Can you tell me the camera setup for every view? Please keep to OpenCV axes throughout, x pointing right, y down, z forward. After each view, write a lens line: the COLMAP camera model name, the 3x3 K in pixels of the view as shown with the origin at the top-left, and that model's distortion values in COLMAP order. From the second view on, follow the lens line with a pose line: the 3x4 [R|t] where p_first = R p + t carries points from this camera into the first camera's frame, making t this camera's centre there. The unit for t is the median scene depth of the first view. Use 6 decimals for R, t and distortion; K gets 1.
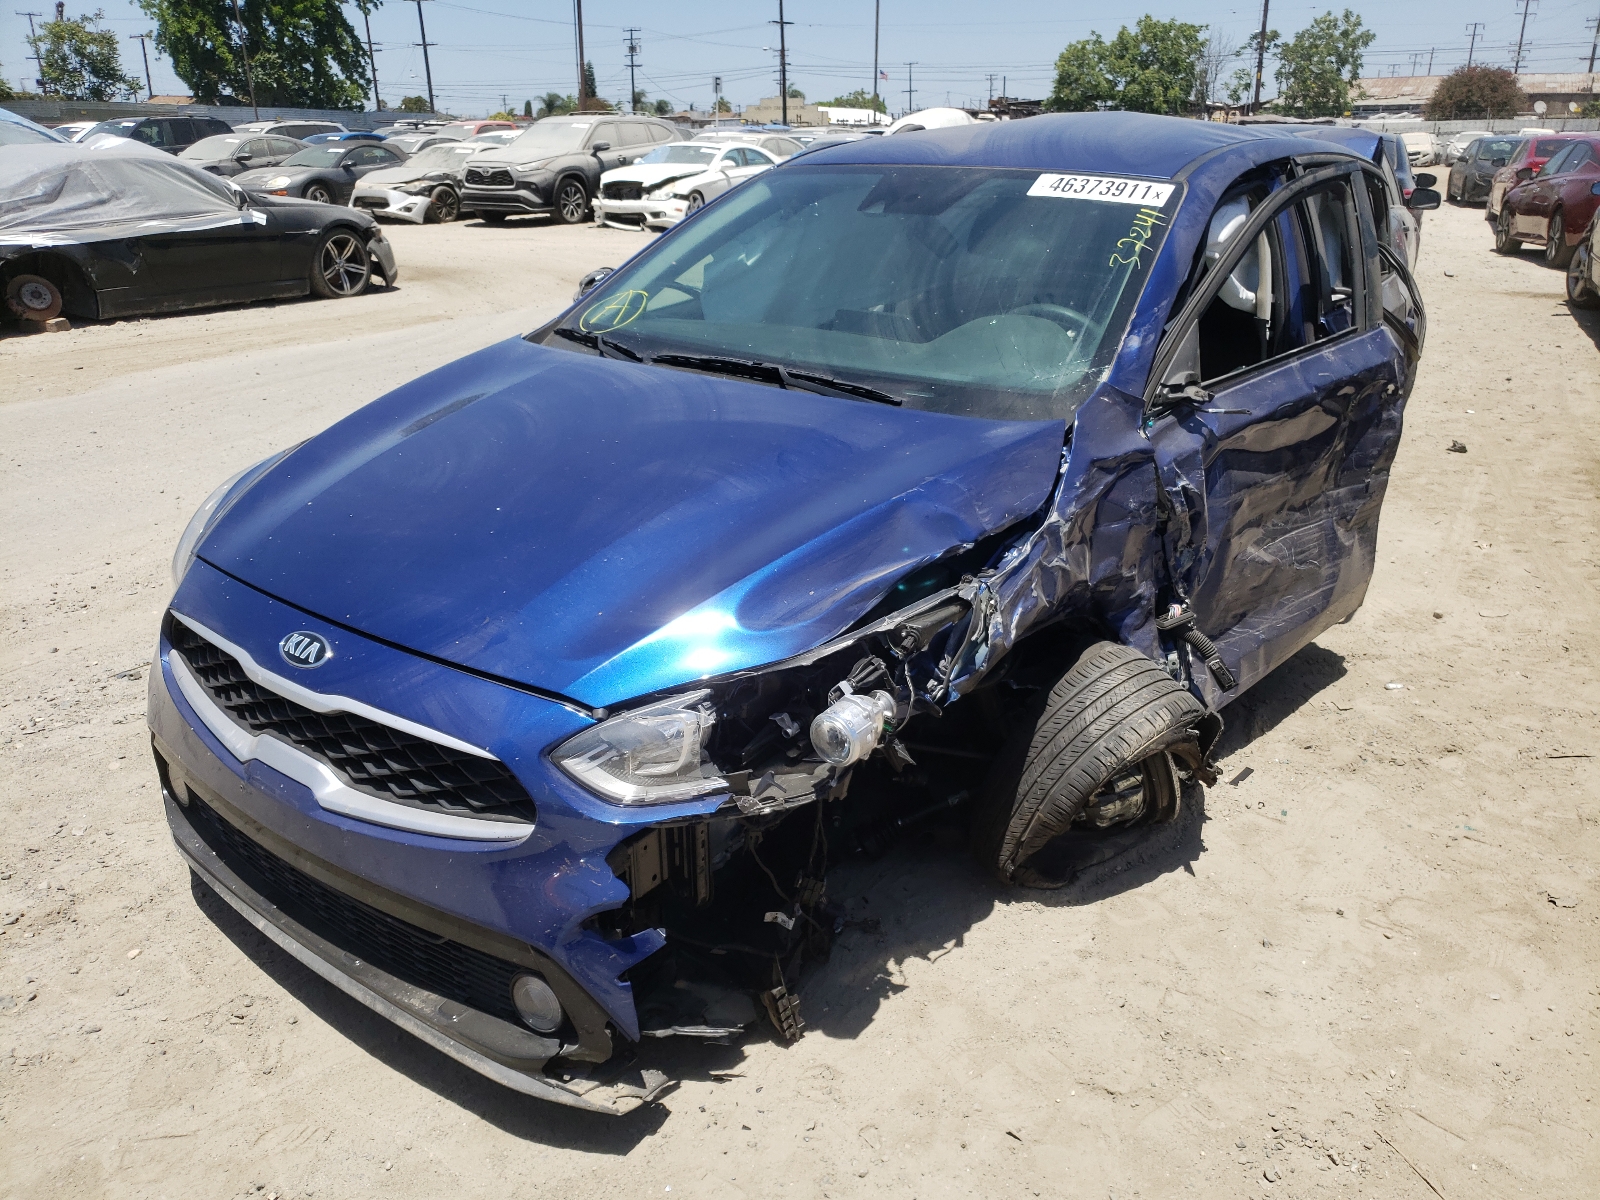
lens RADIAL K [[1236.8, 0, 807.4], [0, 1236.8, 600.4], [0, 0, 1]] dist [0.020514, 0.009283]
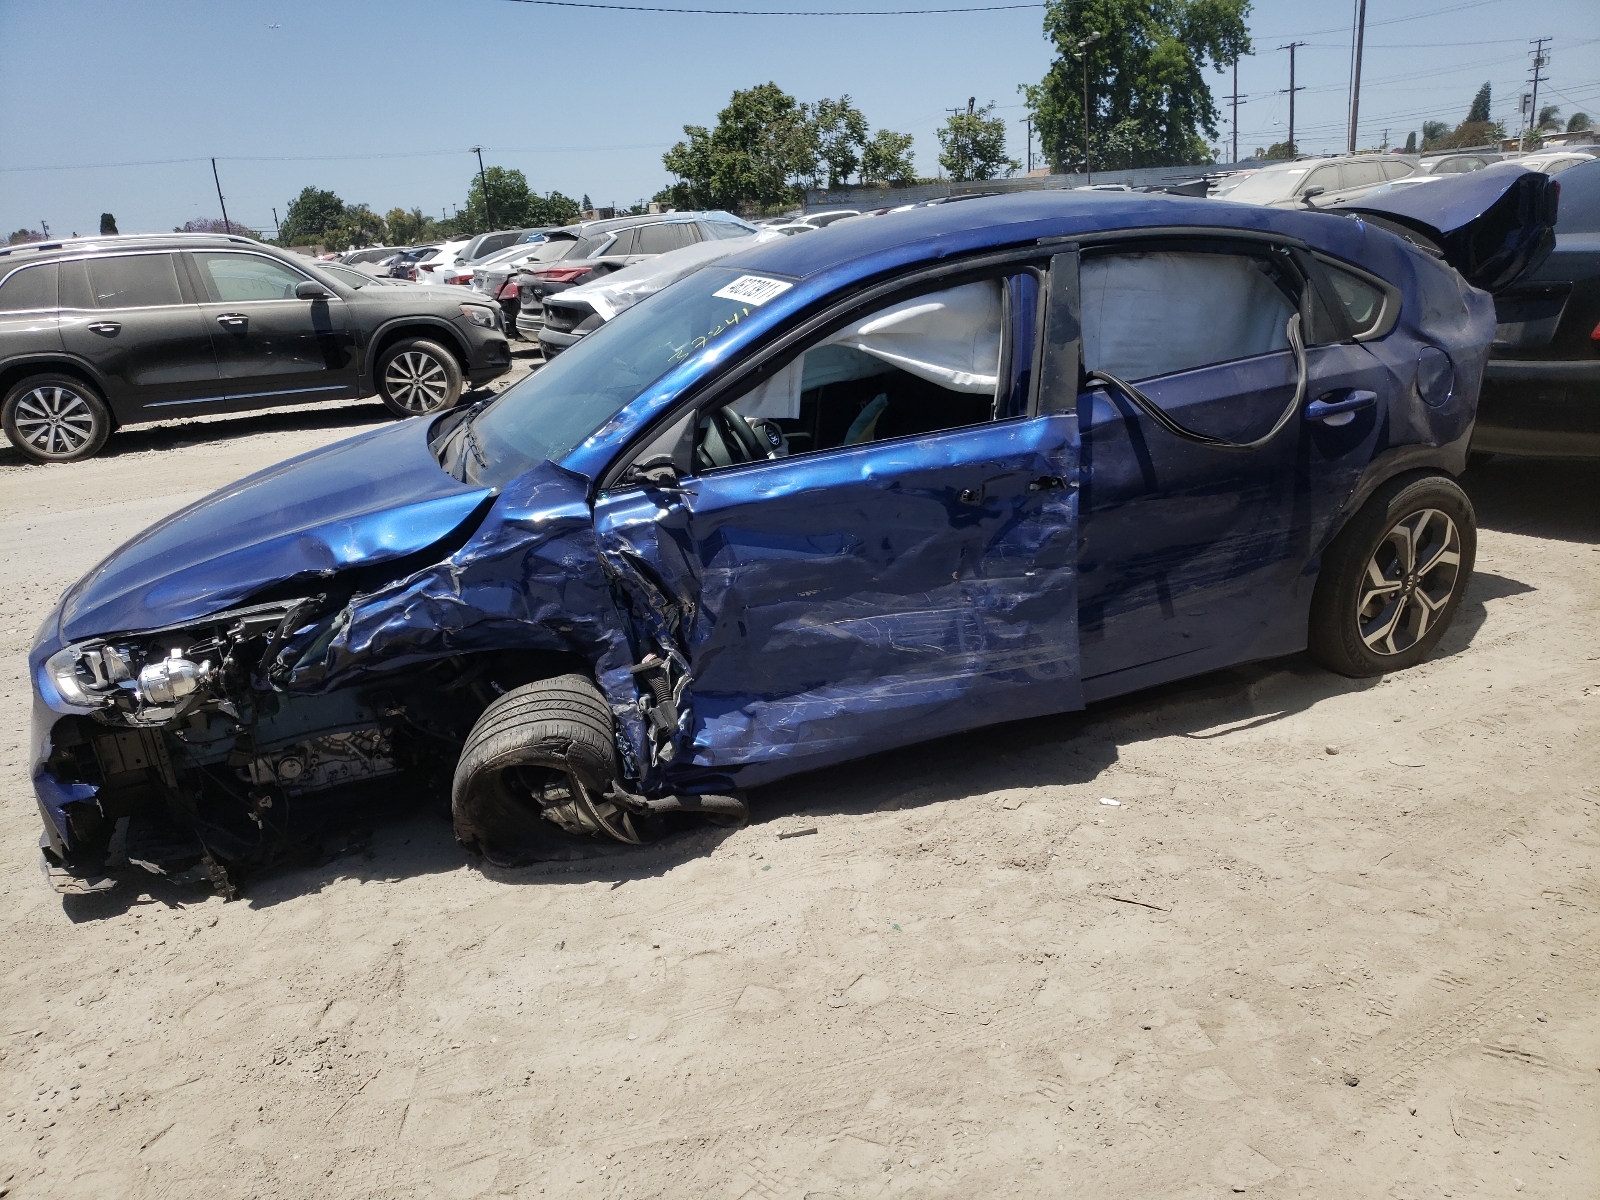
lens RADIAL K [[1236.8, 0, 806.1], [0, 1236.8, 599.2], [0, 0, 1]] dist [0.020514, 0.009283]
pose [[0.803914, 0.112885, -0.583934, 1.064819], [-0.134091, 0.990945, 0.006963, -0.074098], [0.579432, 0.072703, 0.811771, 0.151760]]
